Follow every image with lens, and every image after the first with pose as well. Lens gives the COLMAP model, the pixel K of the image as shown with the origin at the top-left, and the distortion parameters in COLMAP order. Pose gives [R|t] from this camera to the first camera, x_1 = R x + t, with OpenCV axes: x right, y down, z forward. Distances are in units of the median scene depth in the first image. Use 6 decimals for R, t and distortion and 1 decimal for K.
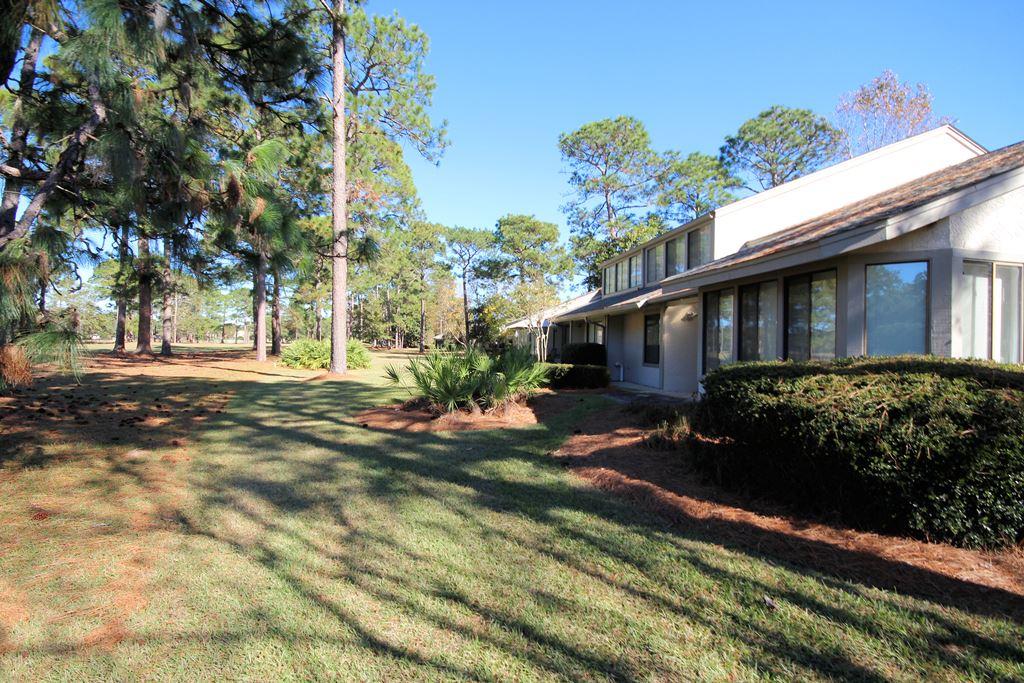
lens RADIAL K [[469.6, 0, 512.0], [0, 469.6, 341.5], [0, 0, 1]] dist [0.002918, -0.007435]
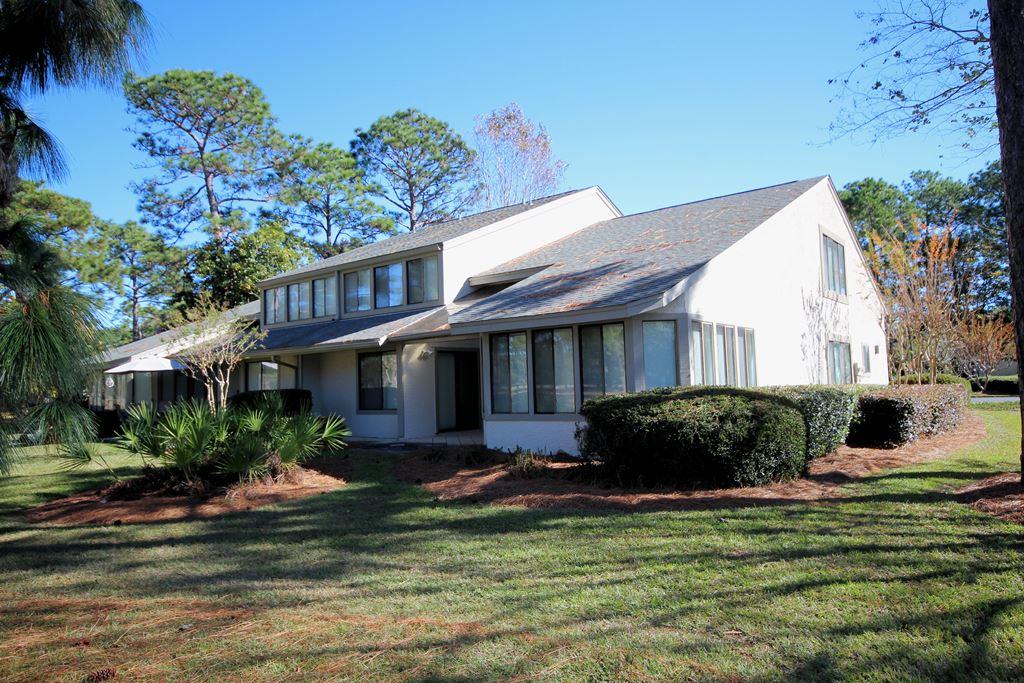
lens RADIAL K [[674.5, 0, 512.0], [0, 674.5, 341.5], [0, 0, 1]] dist [-0.003224, 0.000524]
pose [[0.749544, 0.000588, 0.661954, -0.298318], [0.040308, 0.998103, -0.046527, -0.009742], [-0.660726, 0.061556, 0.748099, -0.078375]]
